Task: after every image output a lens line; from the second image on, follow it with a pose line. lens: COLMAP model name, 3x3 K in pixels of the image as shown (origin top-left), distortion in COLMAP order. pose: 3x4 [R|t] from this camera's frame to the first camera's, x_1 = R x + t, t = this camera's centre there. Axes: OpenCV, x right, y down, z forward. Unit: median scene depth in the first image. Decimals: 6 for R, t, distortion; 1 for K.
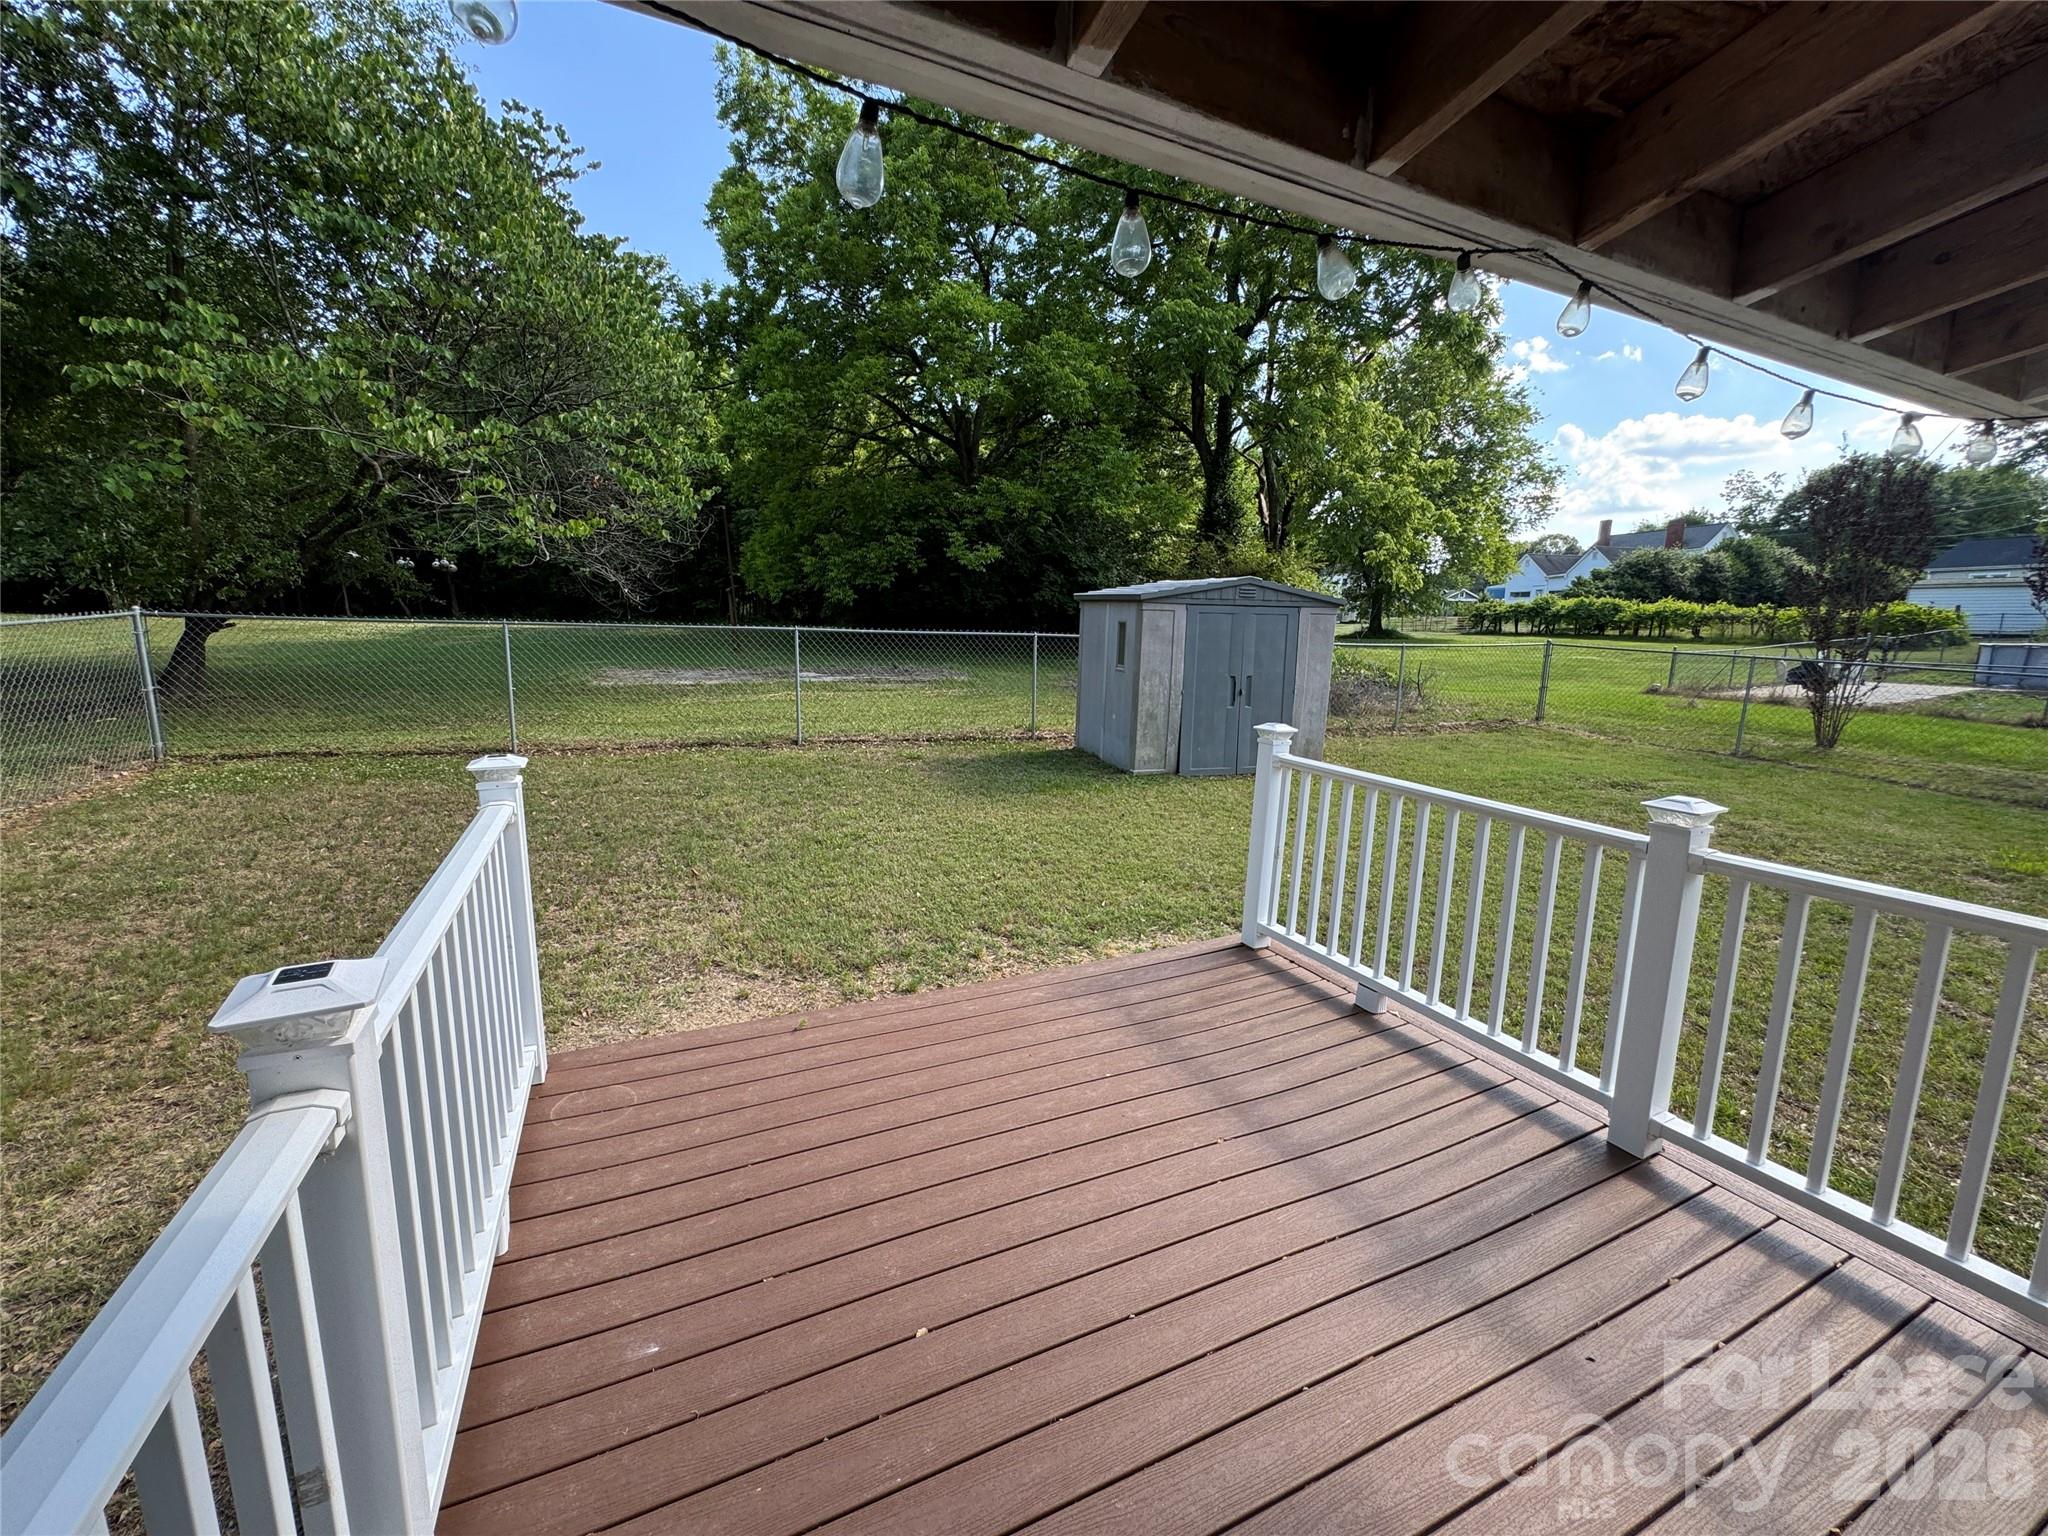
lens RADIAL K [[821.7, 0, 1017.2], [0, 821.7, 752.6], [0, 0, 1]] dist [0.003781, -0.000353]
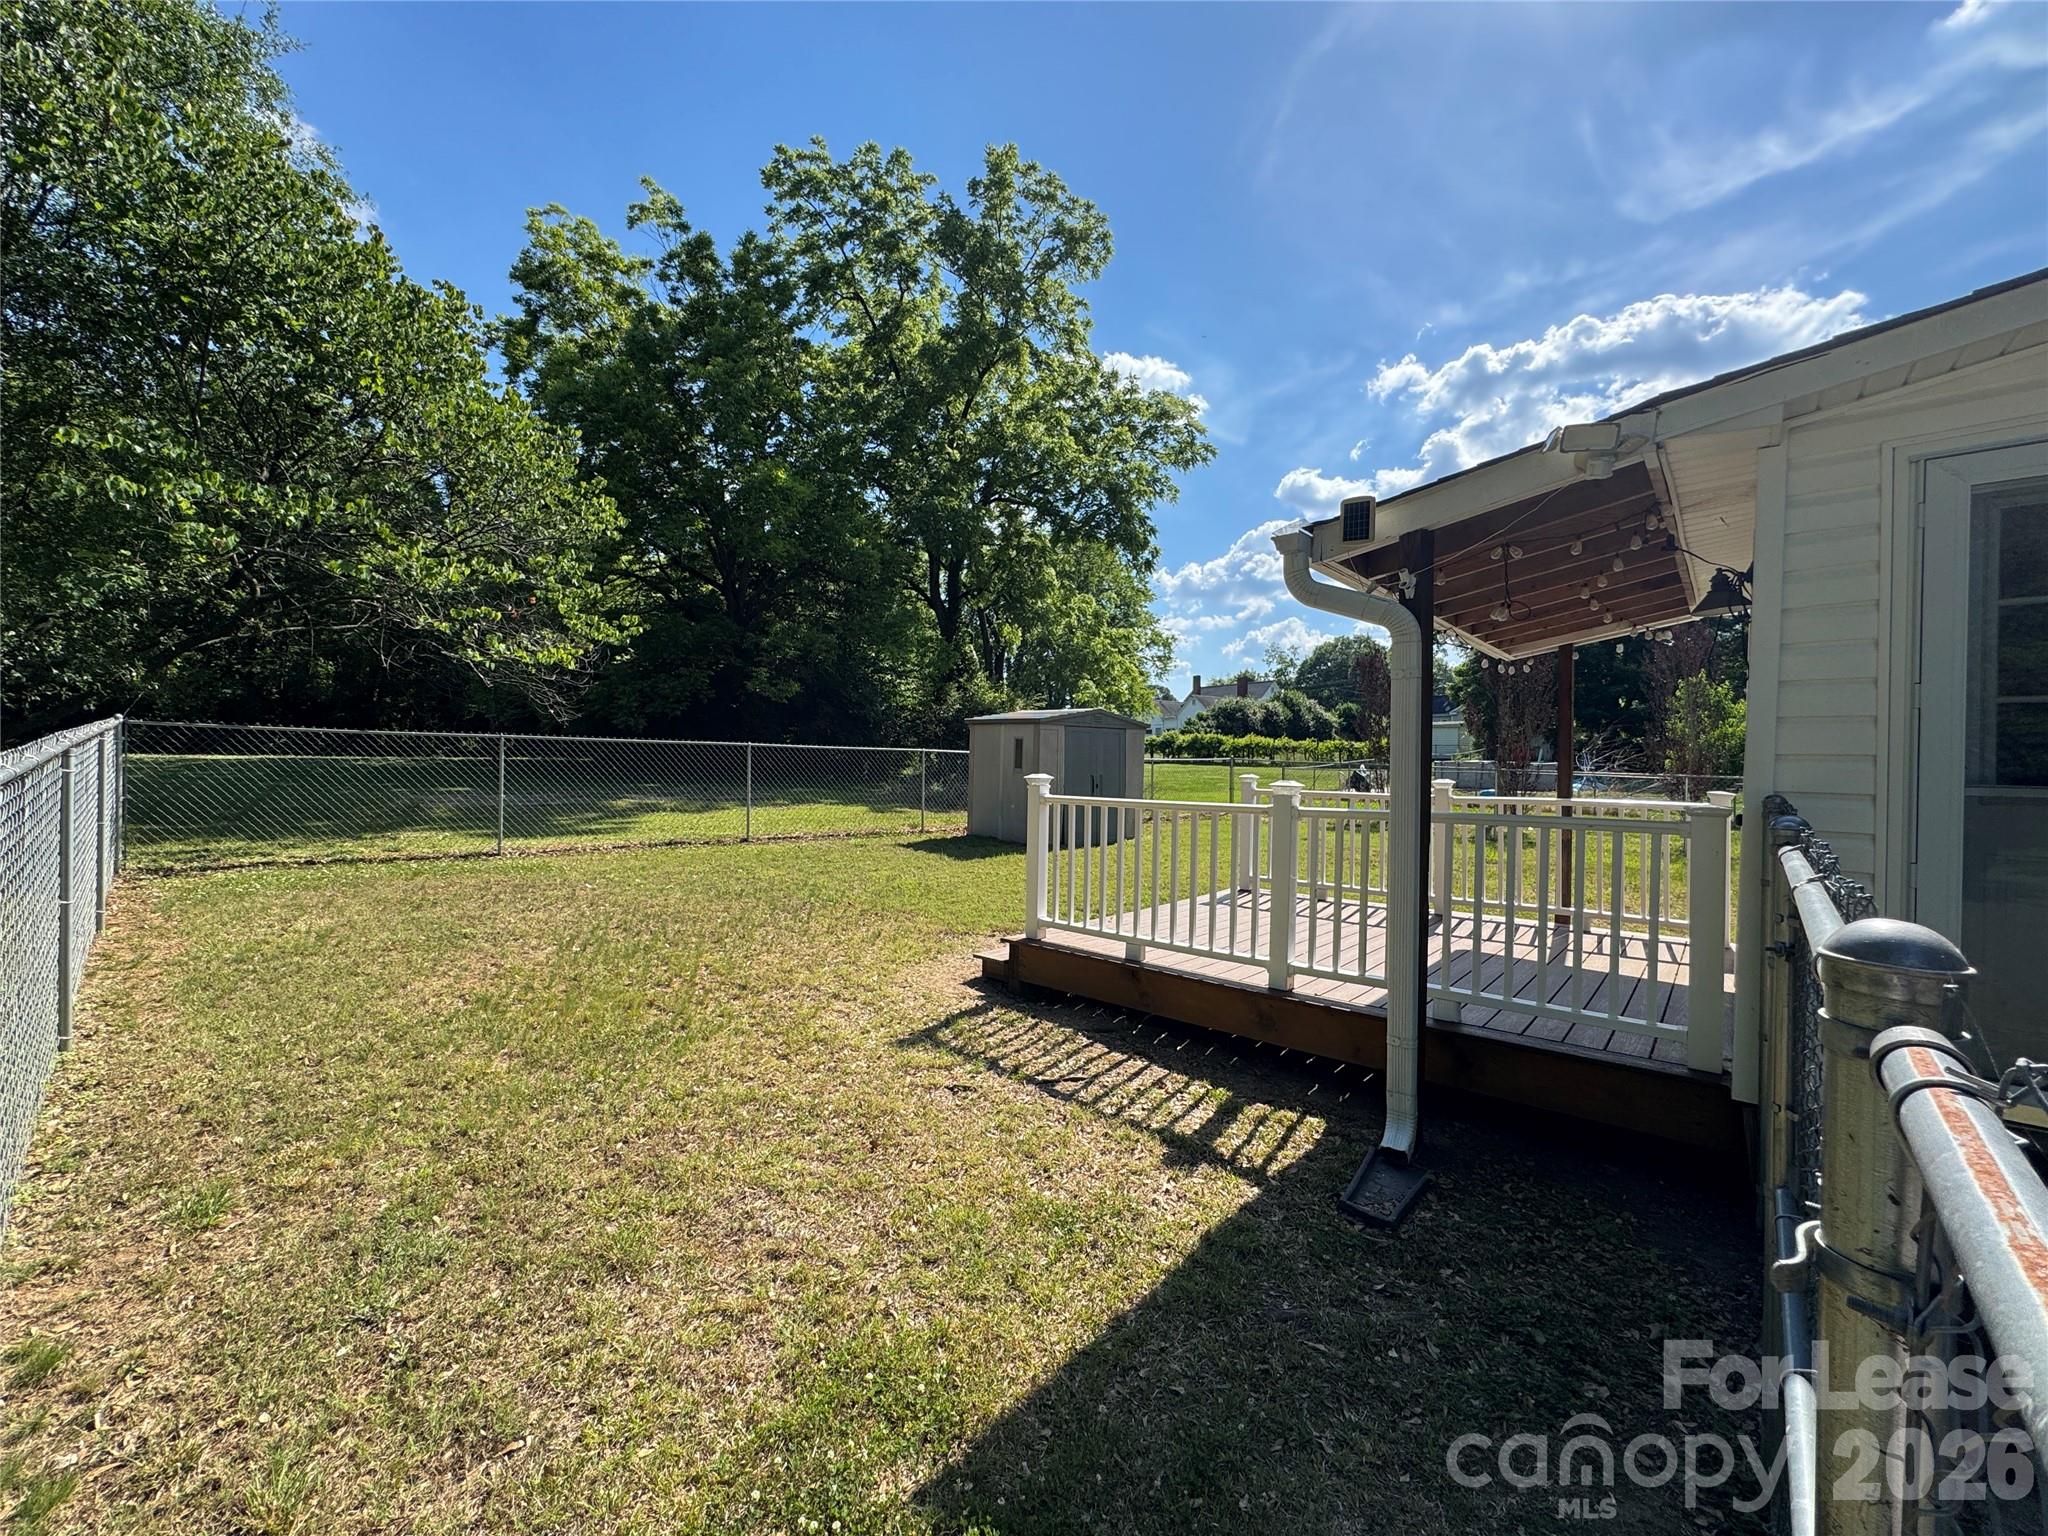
lens RADIAL K [[821.7, 0, 1023.4], [0, 821.7, 772.9], [0, 0, 1]] dist [0.003781, -0.000353]
pose [[0.915001, -0.012204, 0.403267, -0.098796], [0.067845, 0.989963, -0.123979, 0.017017], [-0.397706, 0.140801, 0.906645, -0.065098]]
